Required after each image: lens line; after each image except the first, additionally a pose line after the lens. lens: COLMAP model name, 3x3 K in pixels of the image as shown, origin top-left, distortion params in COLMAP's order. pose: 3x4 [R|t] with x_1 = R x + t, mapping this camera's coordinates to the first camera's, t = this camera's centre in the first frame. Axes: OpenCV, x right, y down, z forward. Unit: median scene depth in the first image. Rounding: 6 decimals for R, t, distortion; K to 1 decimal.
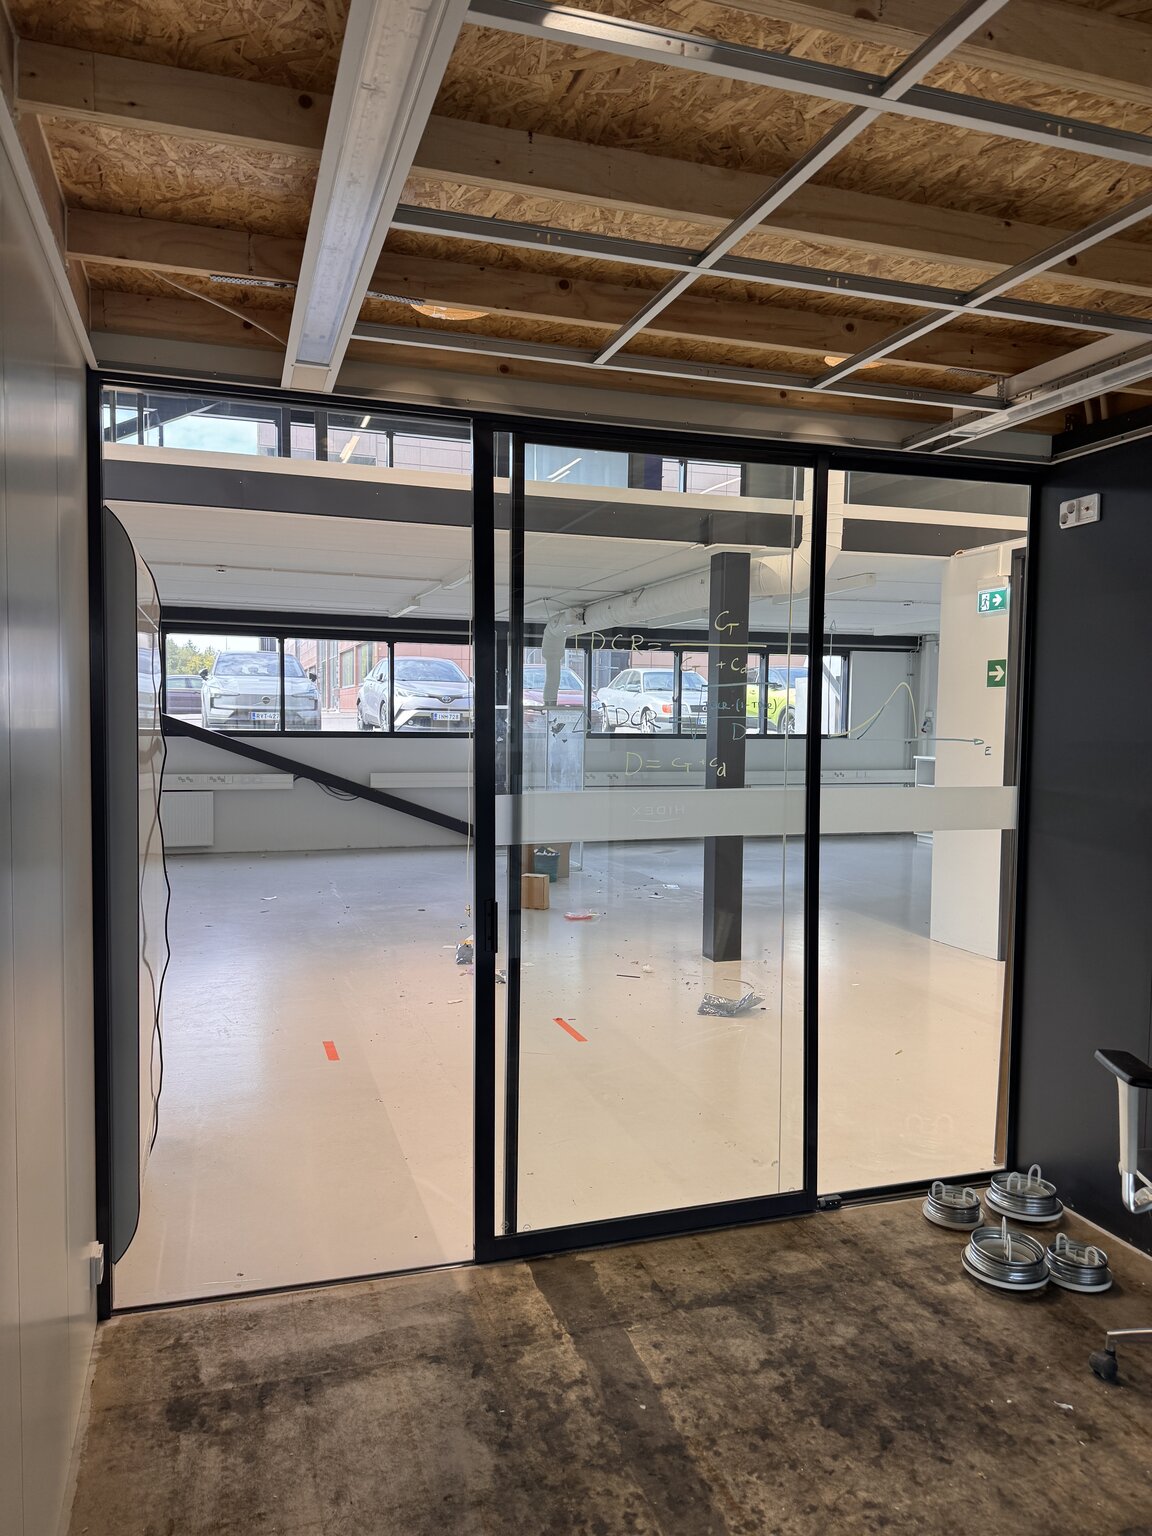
lens RADIAL K [[1087.8, 0, 576.0], [0, 1087.8, 768.0], [0, 0, 1]] dist [0.004078, 0.001104]
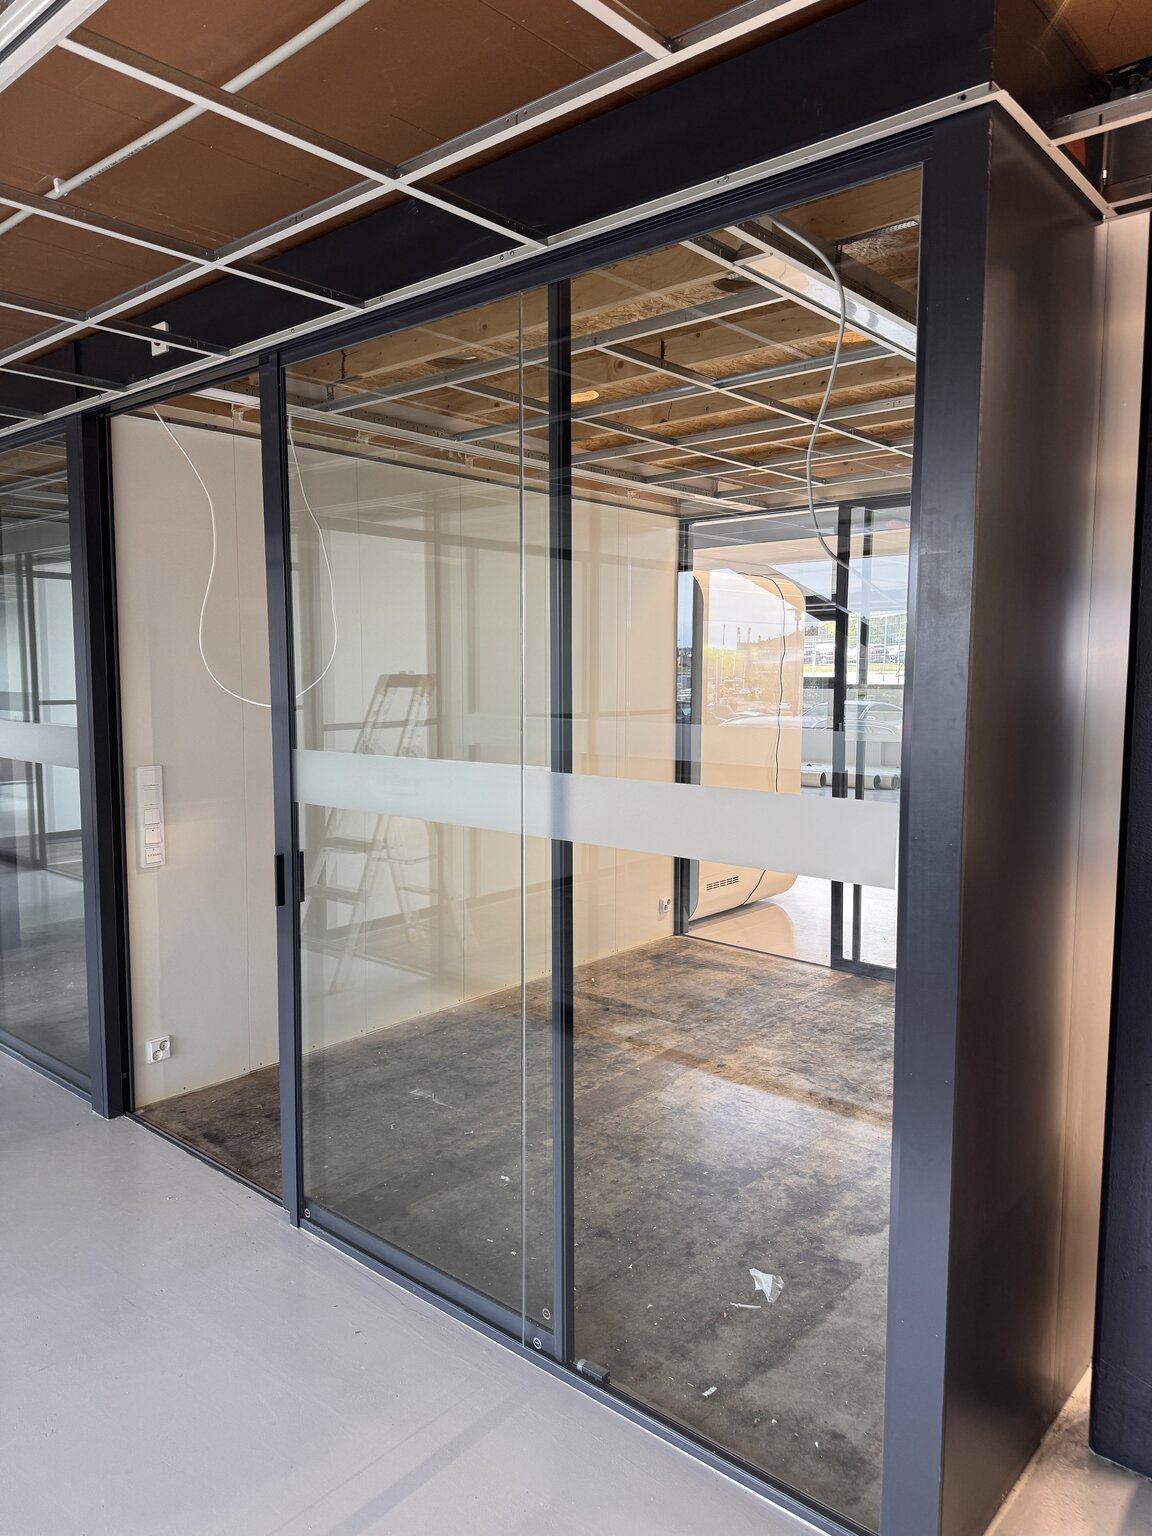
lens RADIAL K [[1094.7, 0, 576.0], [0, 1094.7, 768.0], [0, 0, 1]] dist [-0.042460, -0.001466]
pose [[0.507519, 0.073778, -0.858476, 1.484509], [-0.047810, 0.997204, 0.057435, 0.045234], [0.860313, 0.011894, 0.509627, -0.361273]]
